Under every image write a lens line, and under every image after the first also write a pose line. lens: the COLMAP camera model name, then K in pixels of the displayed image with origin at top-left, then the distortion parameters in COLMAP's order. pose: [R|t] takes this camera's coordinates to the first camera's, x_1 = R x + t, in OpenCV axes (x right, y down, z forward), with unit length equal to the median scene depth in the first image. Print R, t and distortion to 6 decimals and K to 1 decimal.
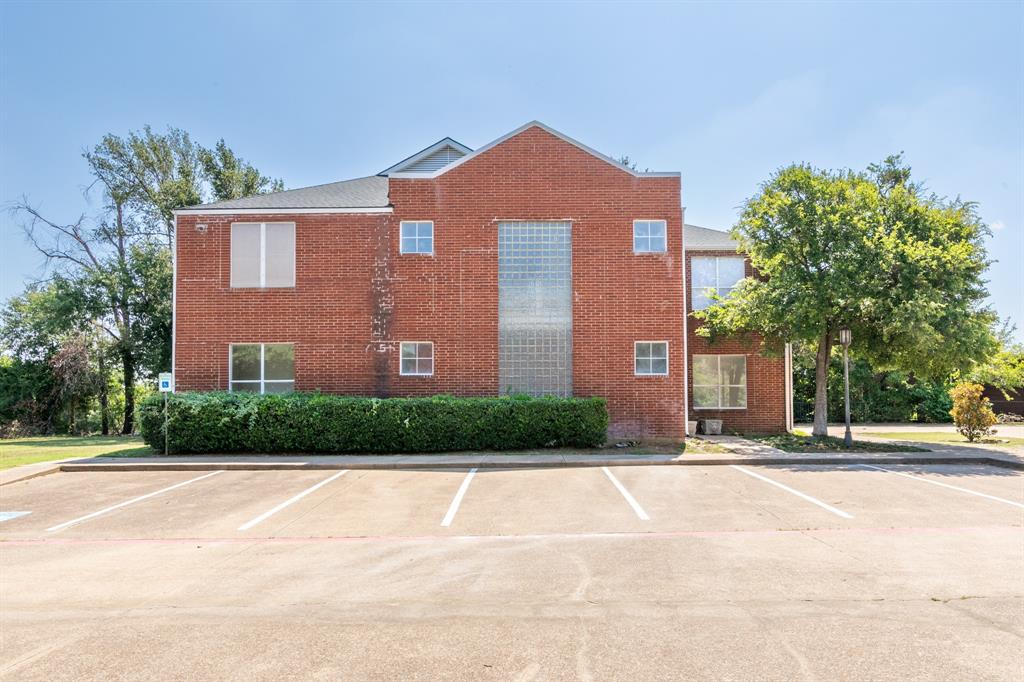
lens RADIAL K [[668.6, 0, 517.3], [0, 668.6, 333.3], [0, 0, 1]] dist [-0.000739, 0.003501]
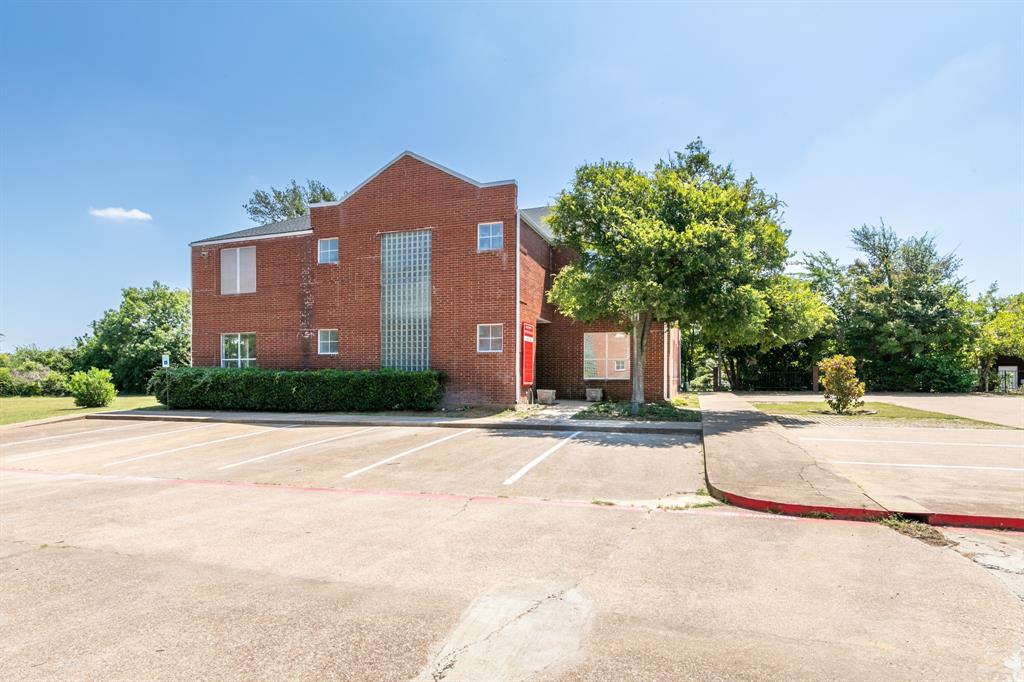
lens RADIAL K [[525.1, 0, 515.0], [0, 525.1, 339.8], [0, 0, 1]] dist [0.002204, -0.000161]
pose [[0.953081, -0.018839, -0.302129, 0.521724], [0.032667, 0.998634, 0.040781, 0.003106], [0.300948, -0.048737, 0.952394, 0.107558]]
